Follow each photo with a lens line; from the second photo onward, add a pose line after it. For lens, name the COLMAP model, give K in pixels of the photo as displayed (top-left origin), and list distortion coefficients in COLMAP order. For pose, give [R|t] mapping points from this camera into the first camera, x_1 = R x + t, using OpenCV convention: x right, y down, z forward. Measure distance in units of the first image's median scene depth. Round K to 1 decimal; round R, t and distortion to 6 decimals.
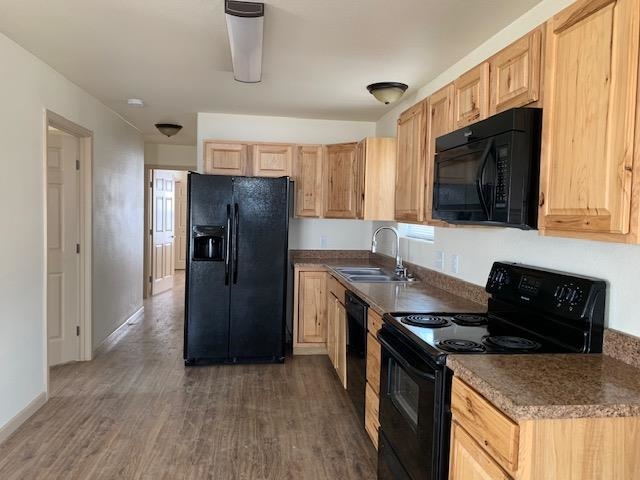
lens RADIAL K [[482.8, 0, 319.6], [0, 482.8, 236.0], [0, 0, 1]] dist [-0.032208, -0.008488]
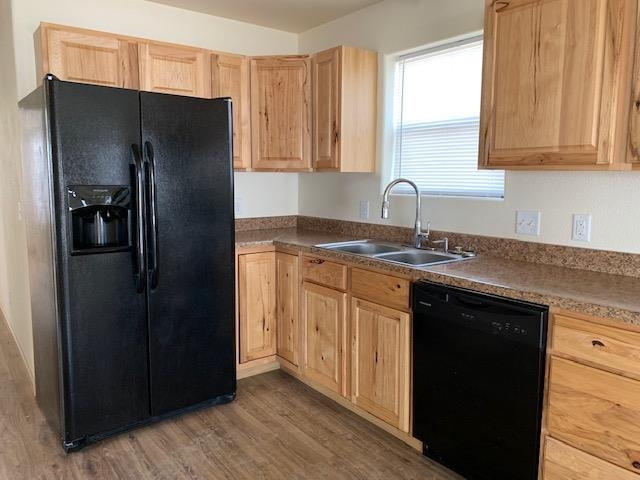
lens RADIAL K [[482.8, 0, 320.8], [0, 482.8, 244.7], [0, 0, 1]] dist [-0.032208, -0.008488]
pose [[0.864671, -0.086138, 0.494898, -0.255873], [0.036915, 0.993421, 0.108410, -0.004455], [-0.500980, -0.075470, 0.862162, 0.390053]]
